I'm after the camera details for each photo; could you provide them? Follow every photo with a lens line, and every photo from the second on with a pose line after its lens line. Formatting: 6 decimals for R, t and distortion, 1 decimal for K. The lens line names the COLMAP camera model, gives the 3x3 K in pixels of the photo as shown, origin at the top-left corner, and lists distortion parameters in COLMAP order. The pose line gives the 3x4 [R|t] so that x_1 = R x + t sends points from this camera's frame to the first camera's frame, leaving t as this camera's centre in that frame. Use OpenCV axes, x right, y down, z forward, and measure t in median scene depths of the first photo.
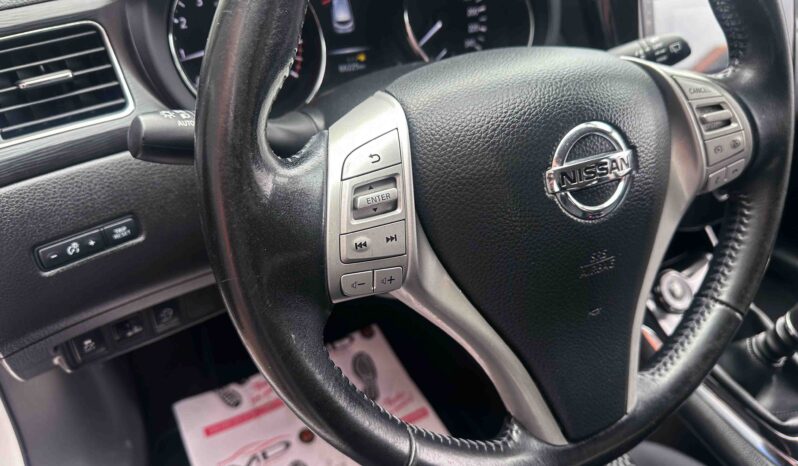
lens RADIAL K [[588.9, 0, 394.0], [0, 588.9, 232.7], [0, 0, 1]] dist [0.066338, -0.099153]
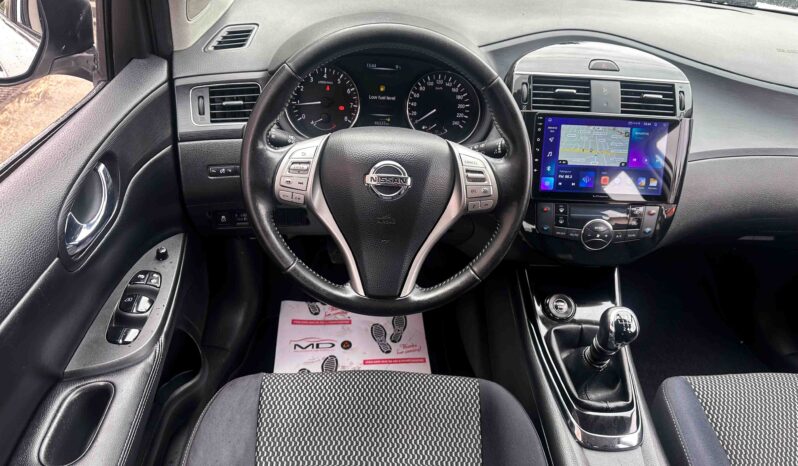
lens RADIAL K [[588.9, 0, 394.0], [0, 588.9, 232.7], [0, 0, 1]] dist [0.066338, -0.099153]
pose [[0.892559, 0.257783, -0.369982, 1.015569], [-0.283643, 0.958792, -0.016239, 0.105524], [0.350549, 0.119437, 0.928897, -0.948807]]
